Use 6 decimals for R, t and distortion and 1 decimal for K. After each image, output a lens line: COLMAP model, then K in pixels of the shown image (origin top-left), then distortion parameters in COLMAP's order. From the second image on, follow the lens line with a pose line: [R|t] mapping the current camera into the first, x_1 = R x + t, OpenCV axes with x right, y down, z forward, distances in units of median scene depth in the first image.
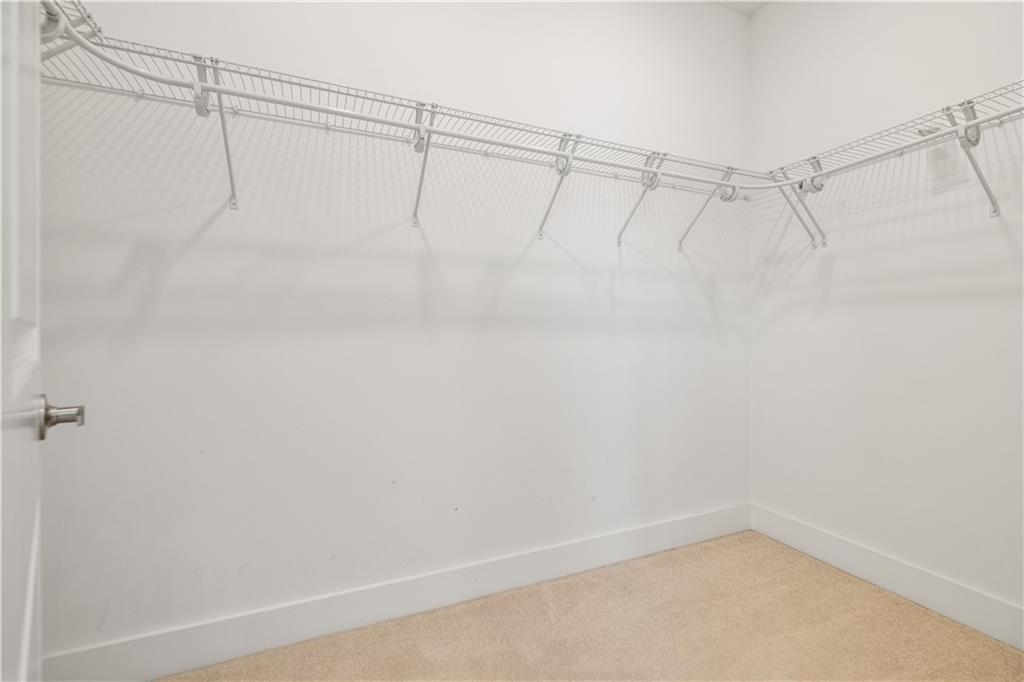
lens RADIAL K [[449.8, 0, 512.7], [0, 449.8, 337.7], [0, 0, 1]] dist [0.003322, -0.002136]
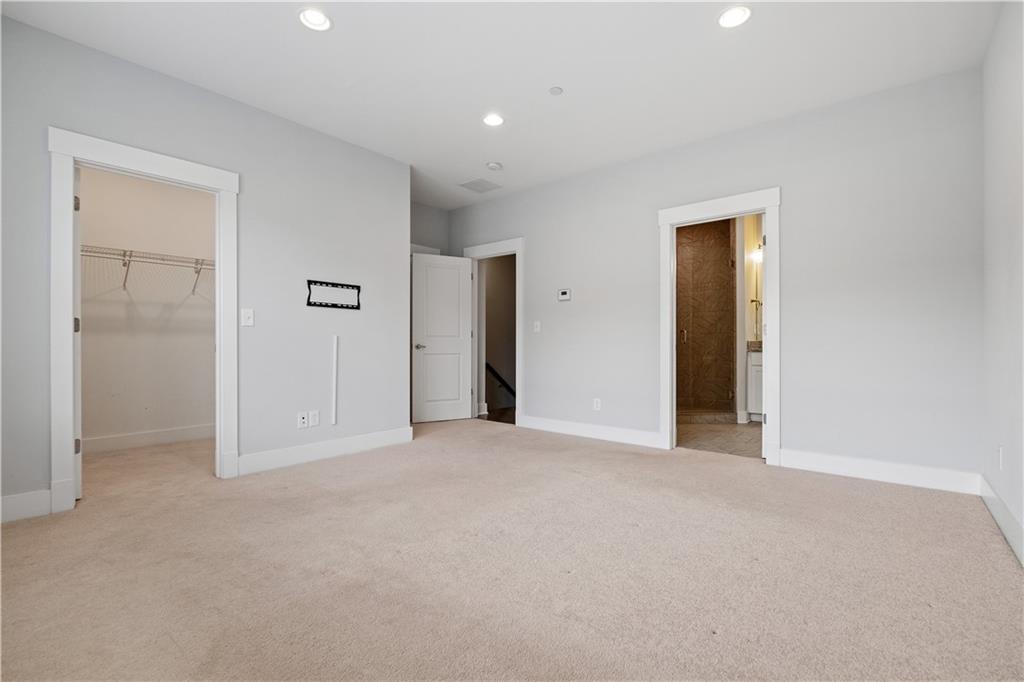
lens RADIAL K [[446.4, 0, 512.7], [0, 446.4, 343.4], [0, 0, 1]] dist [-0.007809, -0.000658]
pose [[0.892595, -0.003453, 0.450847, 0.553825], [0.003033, 0.999994, 0.001654, 0.038423], [-0.450850, -0.000109, 0.892600, -2.005455]]
